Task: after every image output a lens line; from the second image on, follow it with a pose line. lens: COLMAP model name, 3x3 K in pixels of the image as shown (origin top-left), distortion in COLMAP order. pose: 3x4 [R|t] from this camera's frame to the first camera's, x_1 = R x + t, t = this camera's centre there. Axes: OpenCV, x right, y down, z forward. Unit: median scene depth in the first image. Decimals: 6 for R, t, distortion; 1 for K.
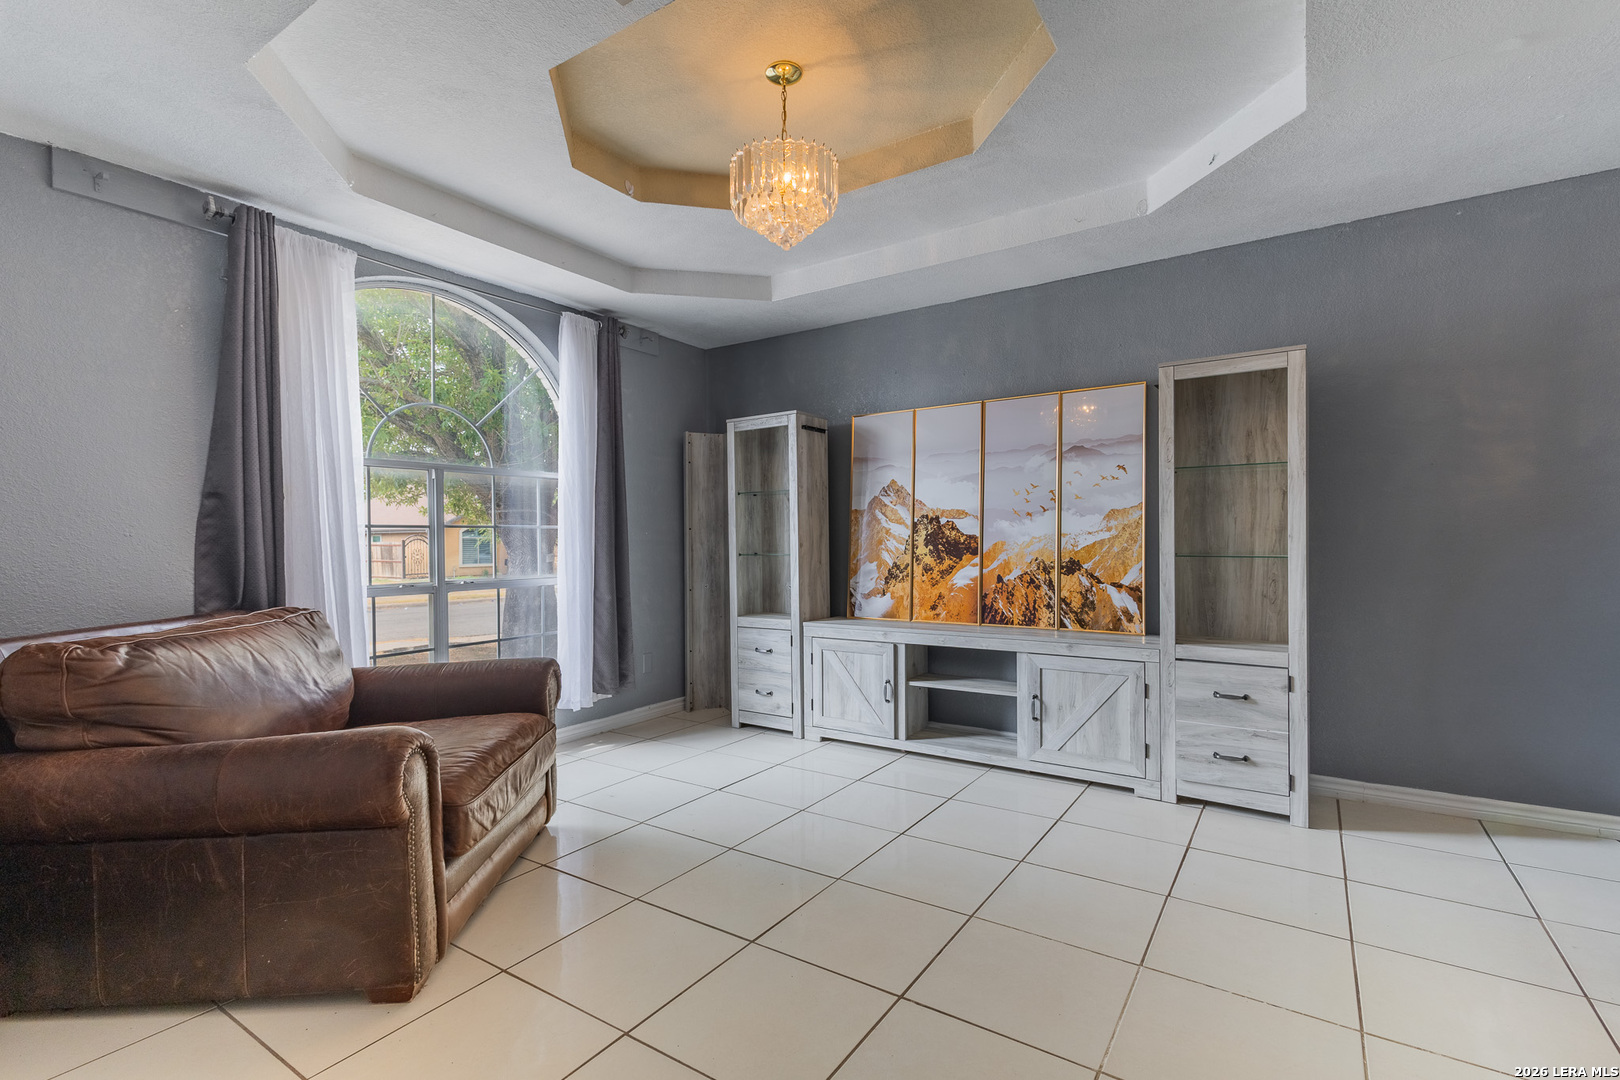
lens RADIAL K [[748.4, 0, 813.8], [0, 748.4, 542.3], [0, 0, 1]] dist [0.013348, -0.002538]
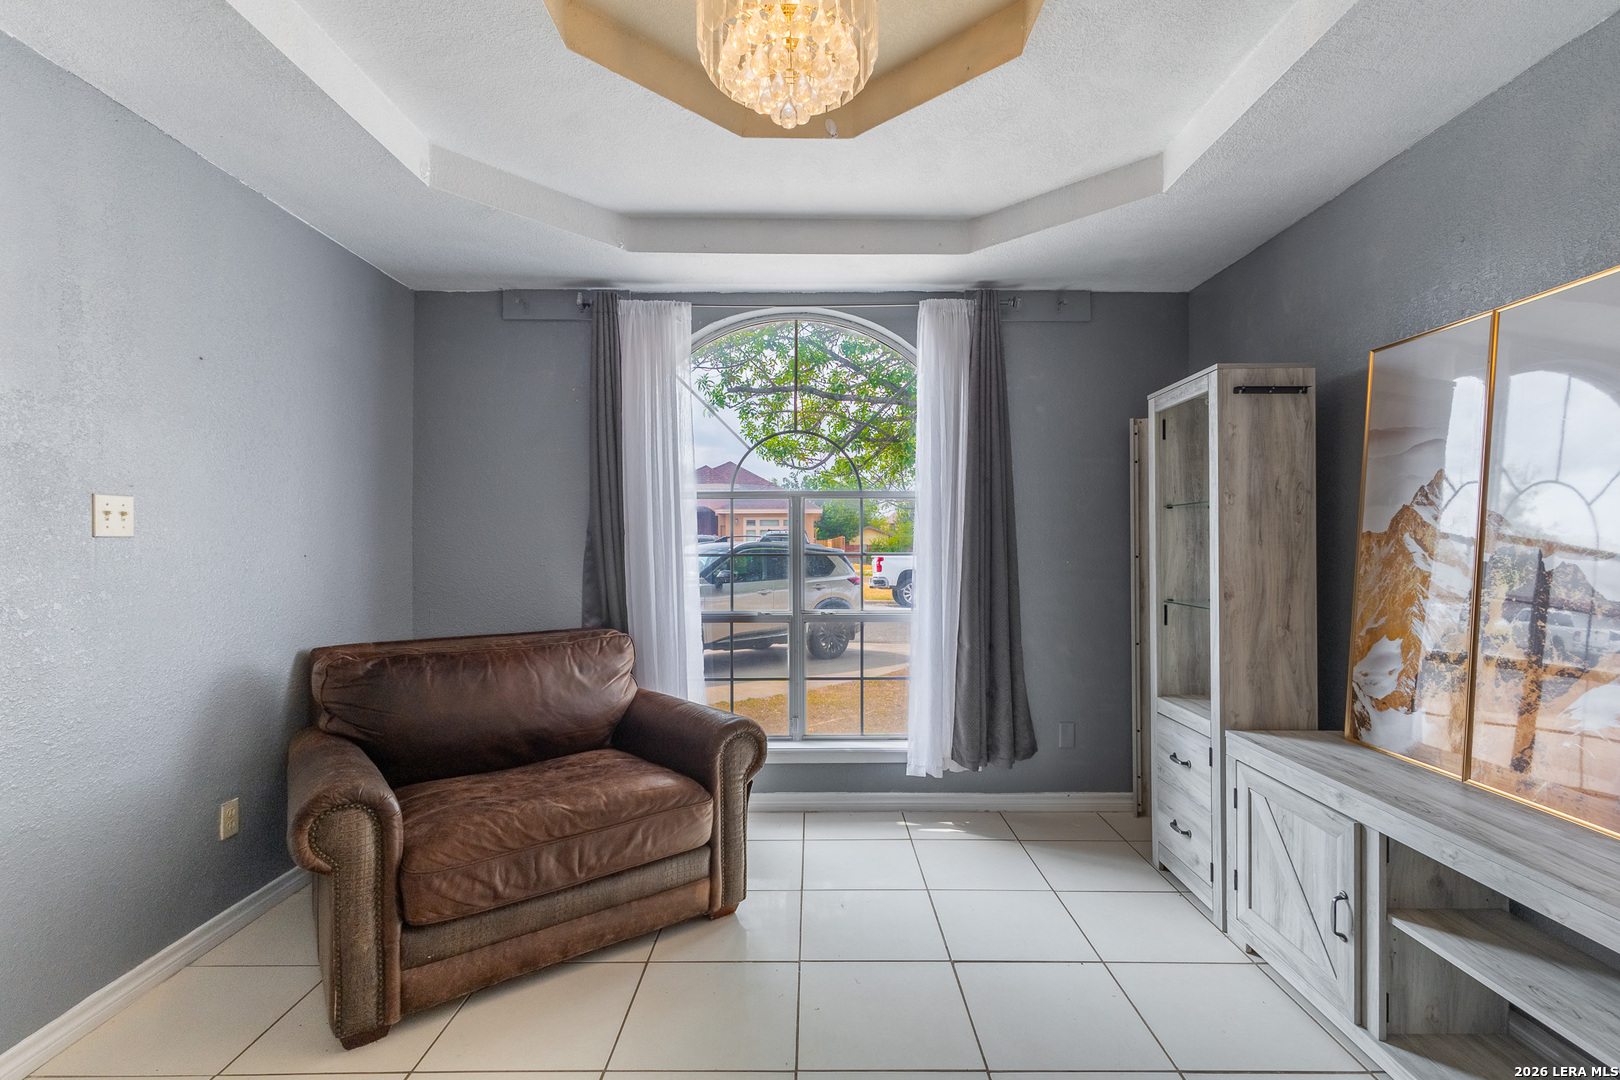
lens RADIAL K [[748.4, 0, 809.0], [0, 748.4, 541.1], [0, 0, 1]] dist [0.013348, -0.002538]
pose [[0.556020, 0.008490, -0.831125, 0.288692], [-0.007720, 0.999957, 0.005050, -0.039304], [0.831133, 0.003608, 0.556062, 0.415214]]
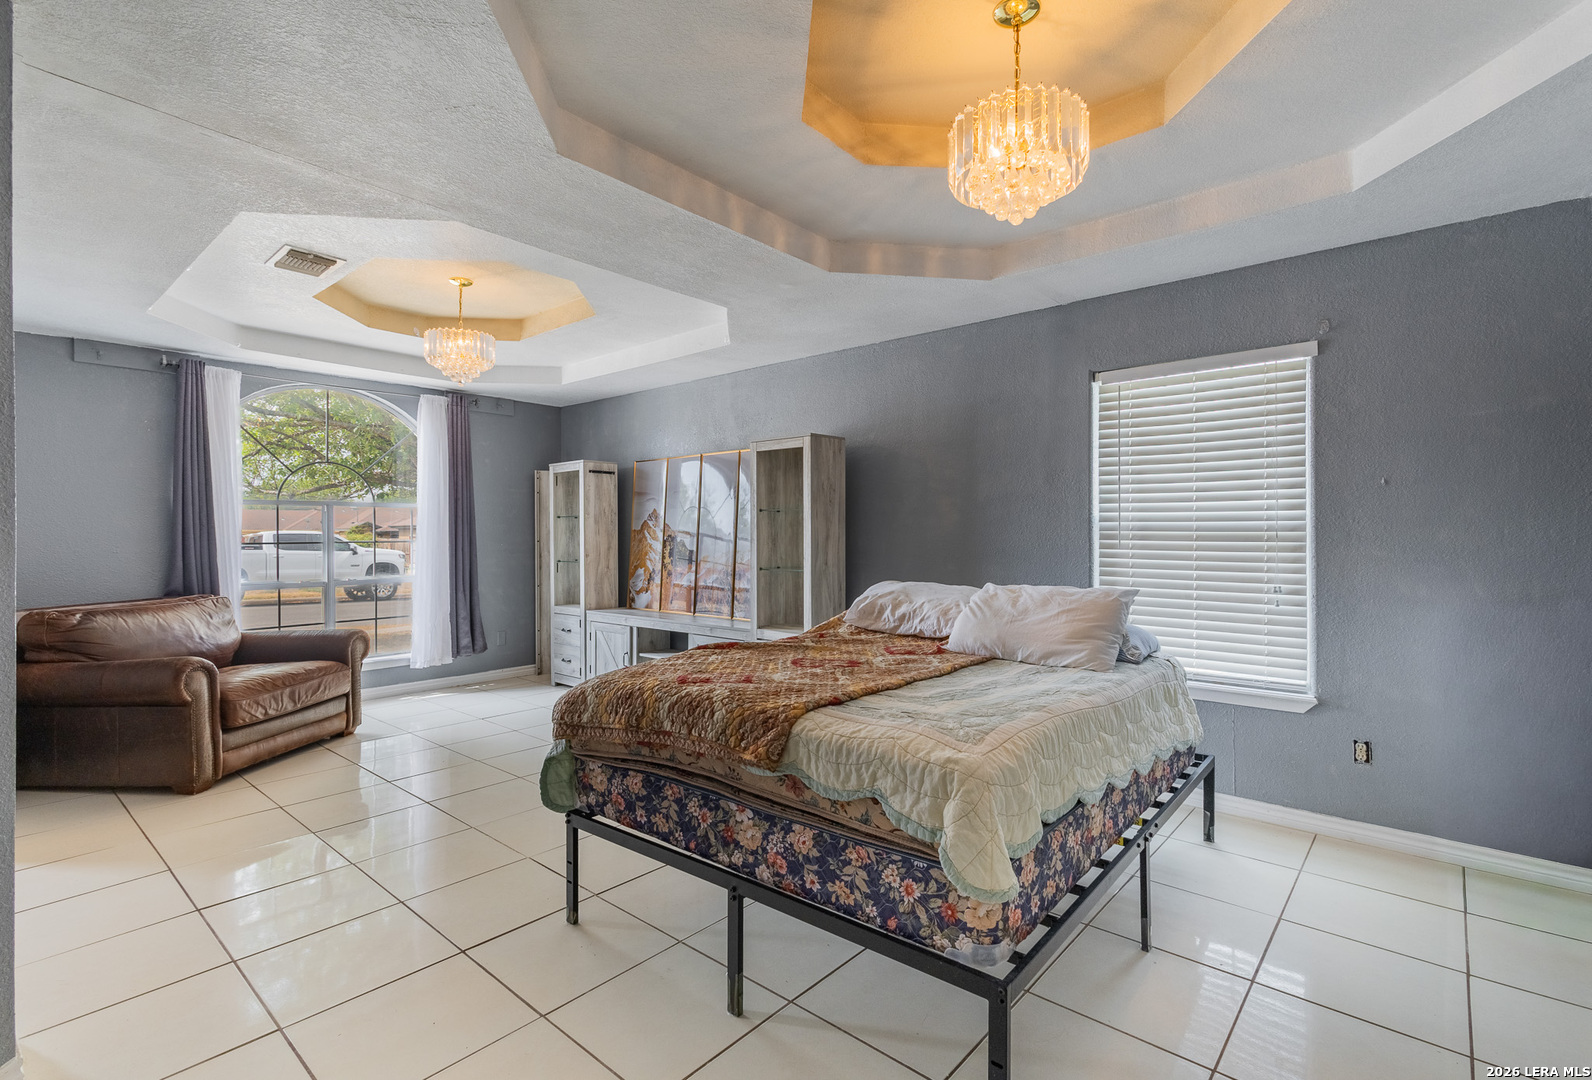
lens RADIAL K [[740.2, 0, 809.1], [0, 740.2, 533.6], [0, 0, 1]] dist [0.005913, -0.000458]
pose [[0.992987, 0.006962, -0.118017, 0.567463], [-0.007166, 0.999973, -0.001307, -0.039077], [0.118005, 0.002144, 0.993011, -0.333246]]
